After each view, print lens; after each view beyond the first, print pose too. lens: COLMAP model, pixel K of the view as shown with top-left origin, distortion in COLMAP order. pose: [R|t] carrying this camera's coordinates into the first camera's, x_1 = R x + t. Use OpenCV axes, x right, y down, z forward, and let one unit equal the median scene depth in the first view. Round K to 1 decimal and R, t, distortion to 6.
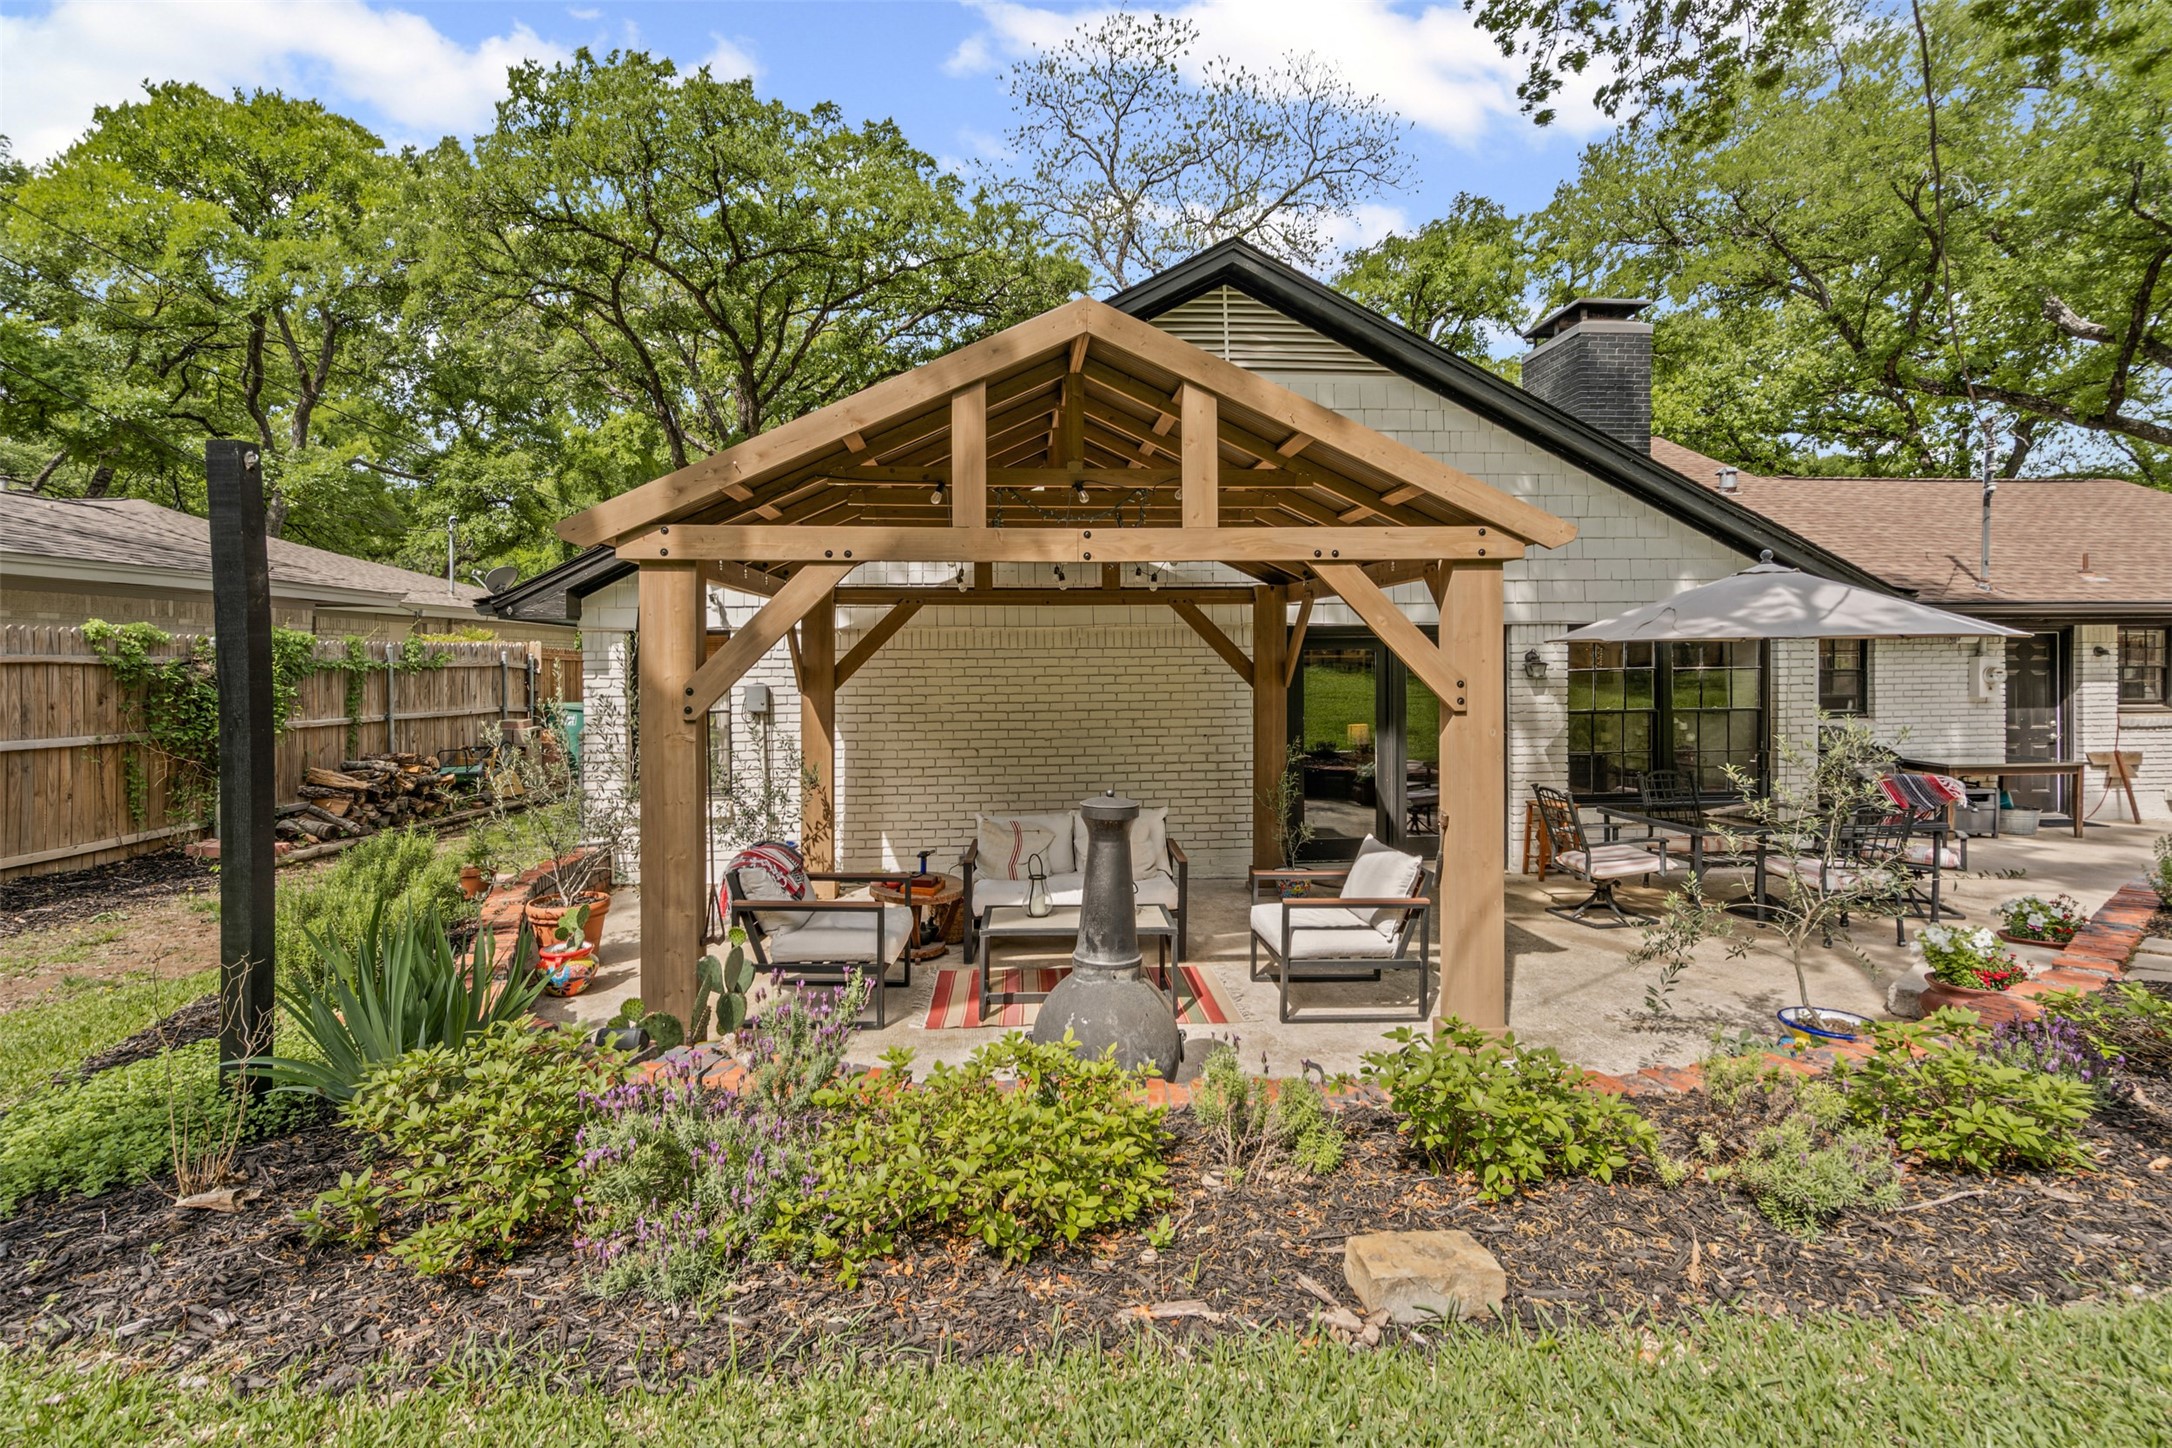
lens RADIAL K [[1021.6, 0, 1091.3], [0, 1021.6, 662.0], [0, 0, 1]] dist [-0.003223, -0.000274]
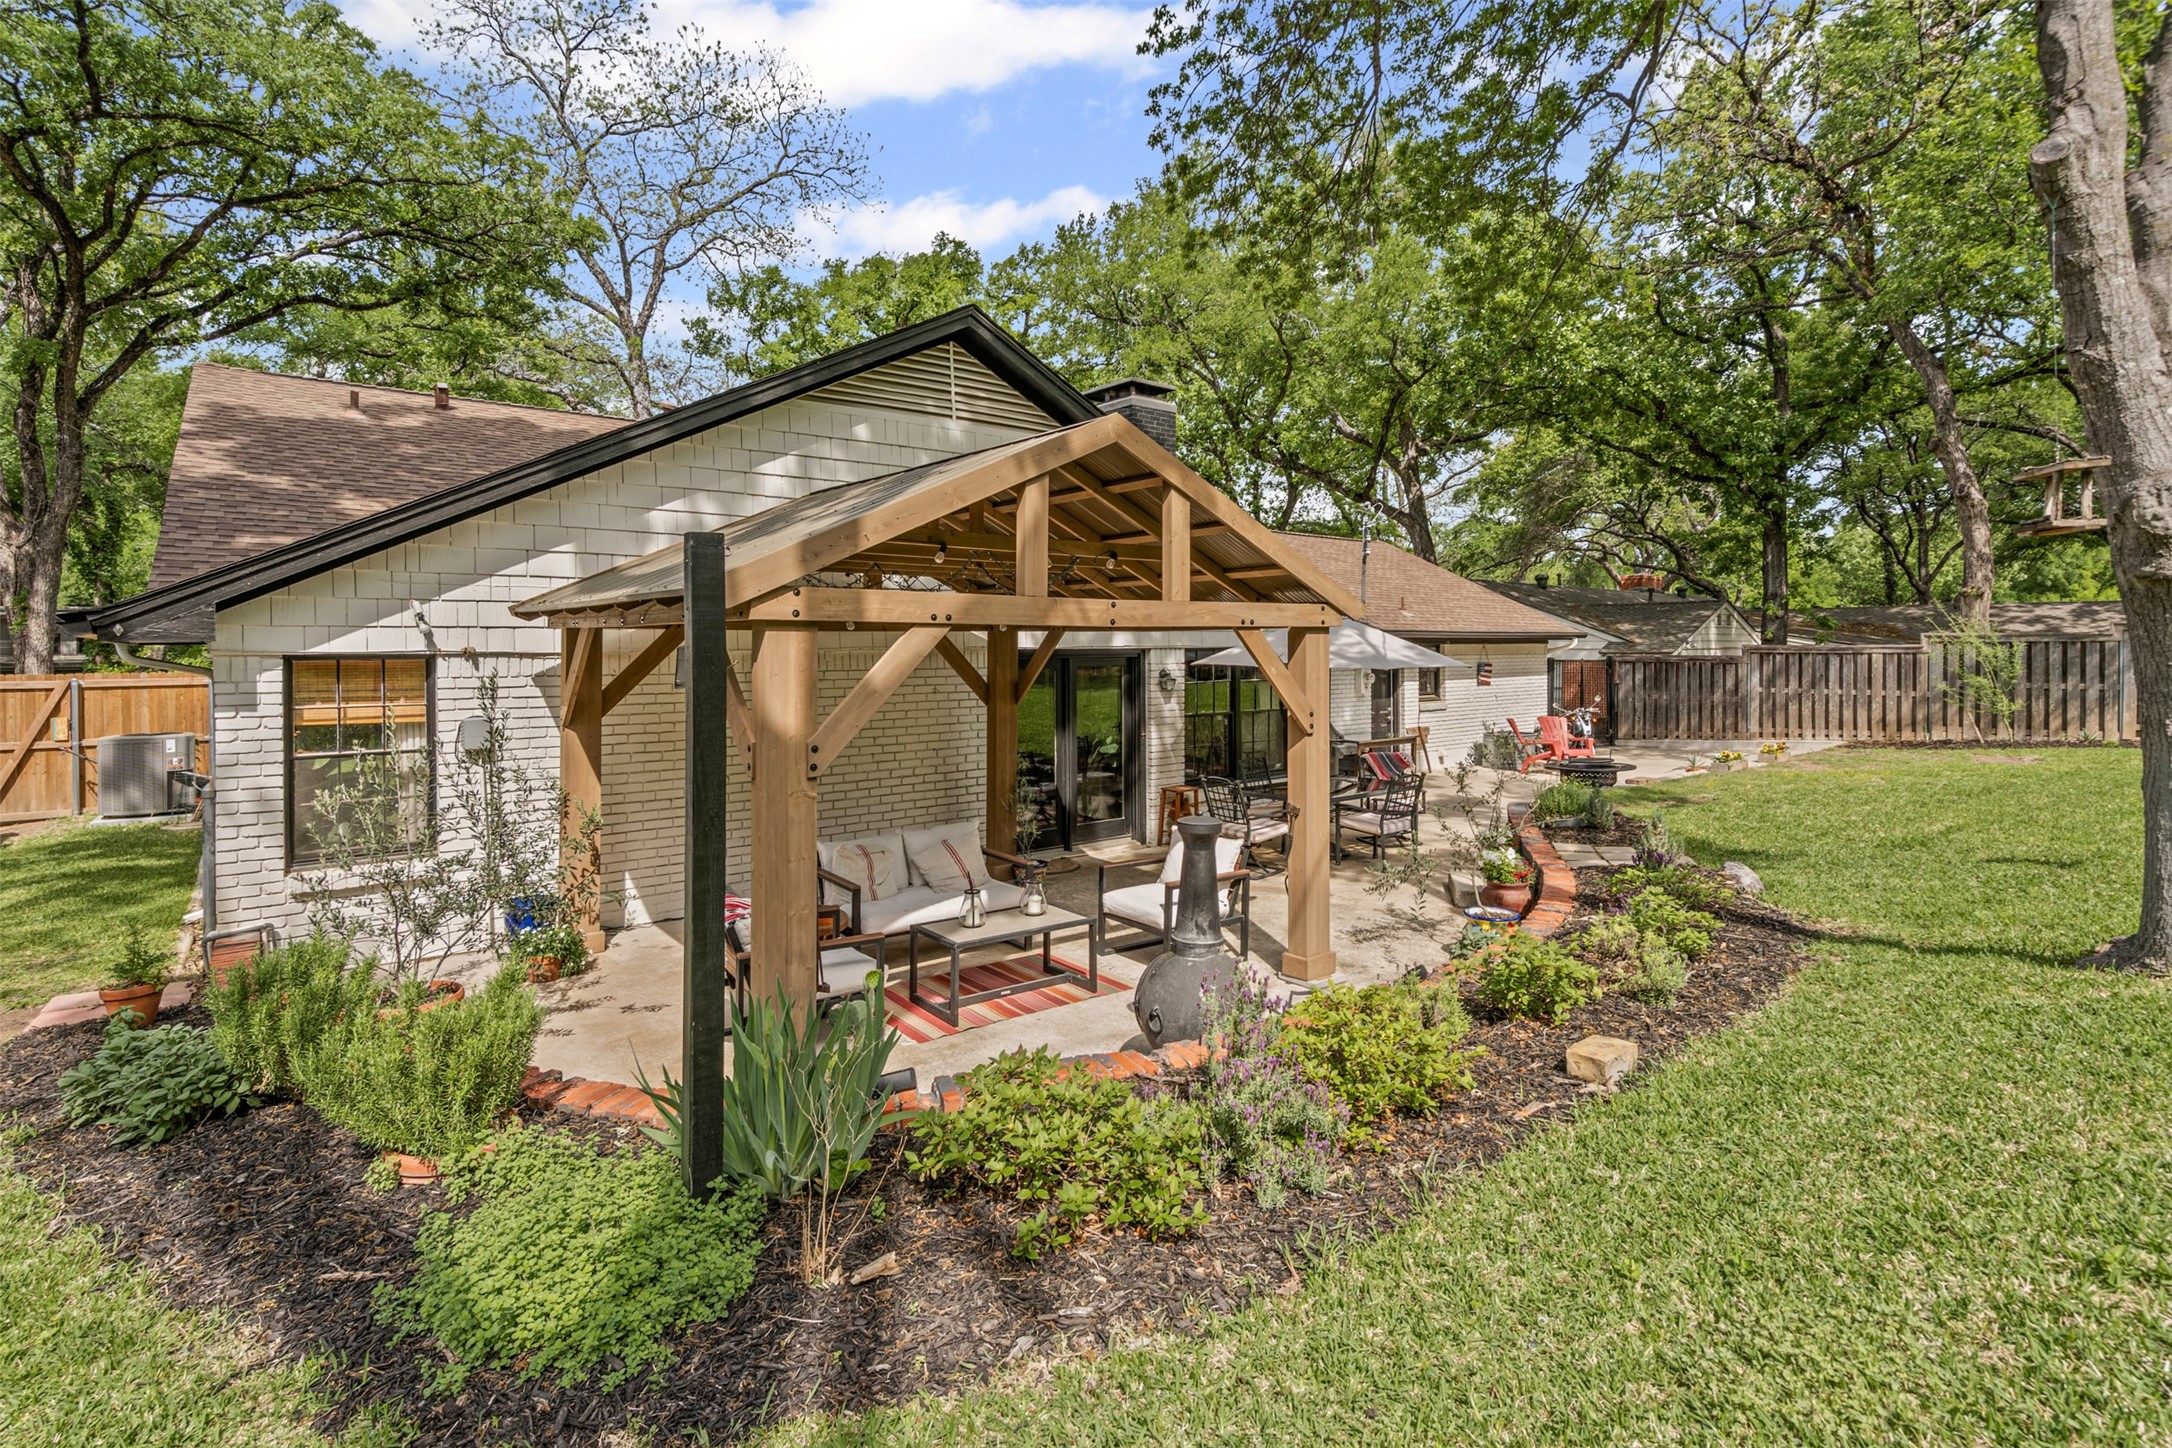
lens RADIAL K [[1030.0, 0, 1090.5], [0, 1030.0, 647.1], [0, 0, 1]] dist [-0.004536, -0.000013]
pose [[0.826228, 0.004344, 0.563319, -0.435077], [-0.003775, 0.999991, -0.002175, -0.042085], [-0.563324, -0.000329, 0.826236, -0.008286]]
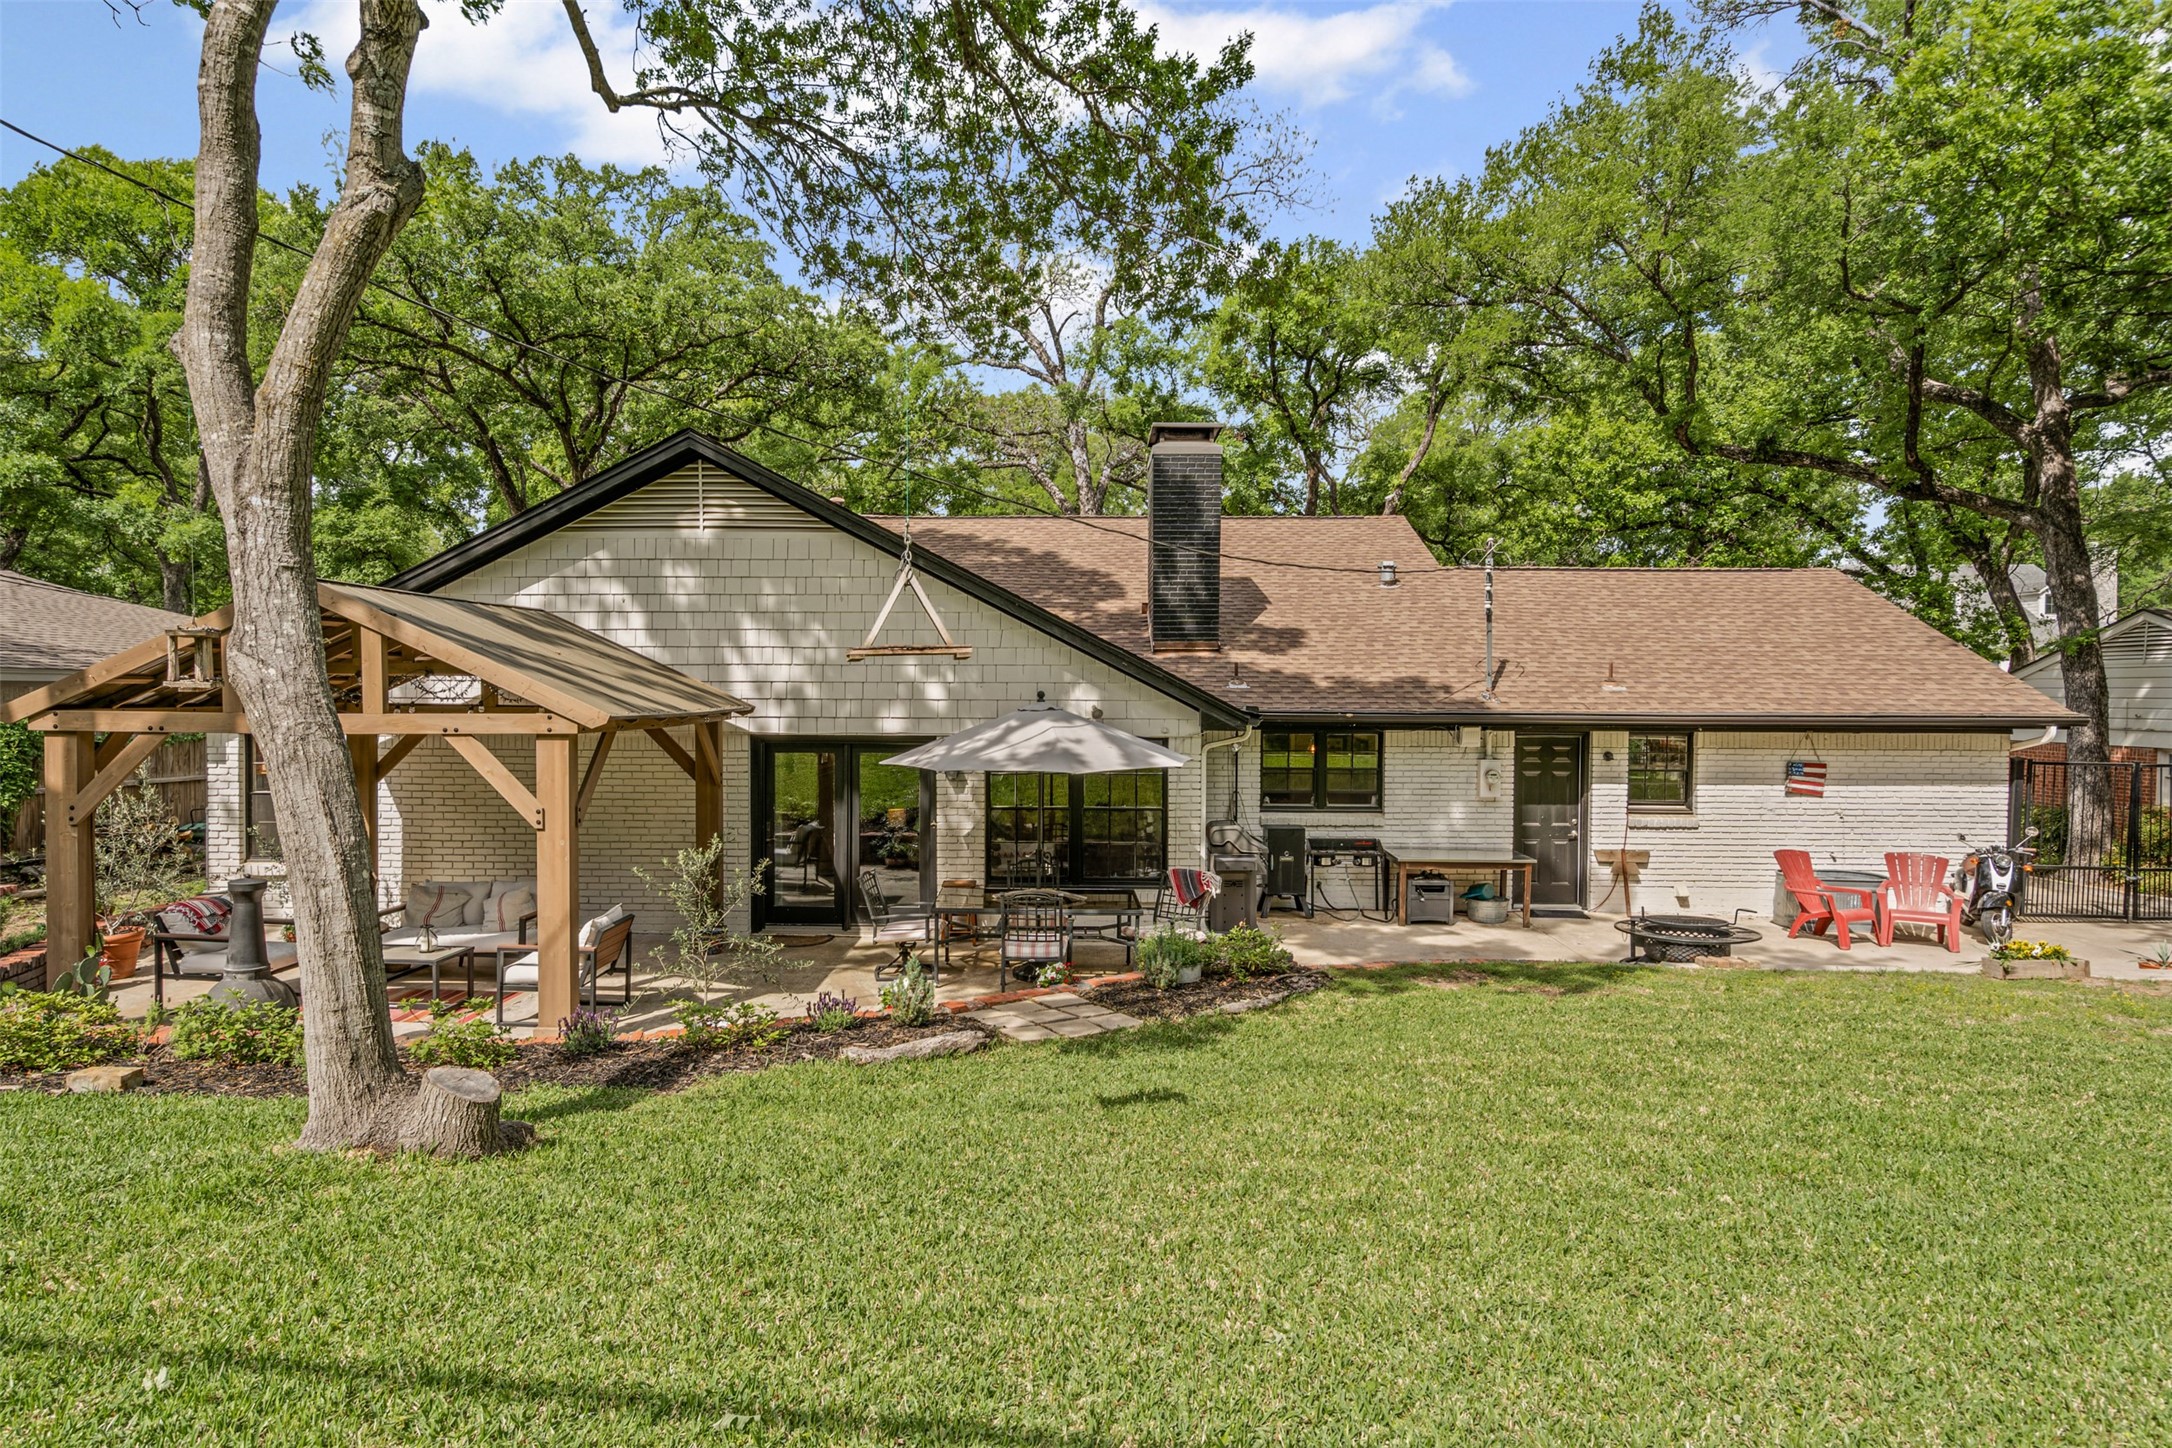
lens RADIAL K [[1203.3, 0, 1086.0], [0, 1203.3, 724.0], [0, 0, 1]] dist [0.001935, 0.000581]
pose [[0.995584, 0.017378, -0.092257, 0.863207], [-0.014747, 0.999467, 0.029130, -0.113958], [0.092714, -0.027641, 0.995309, -0.492813]]
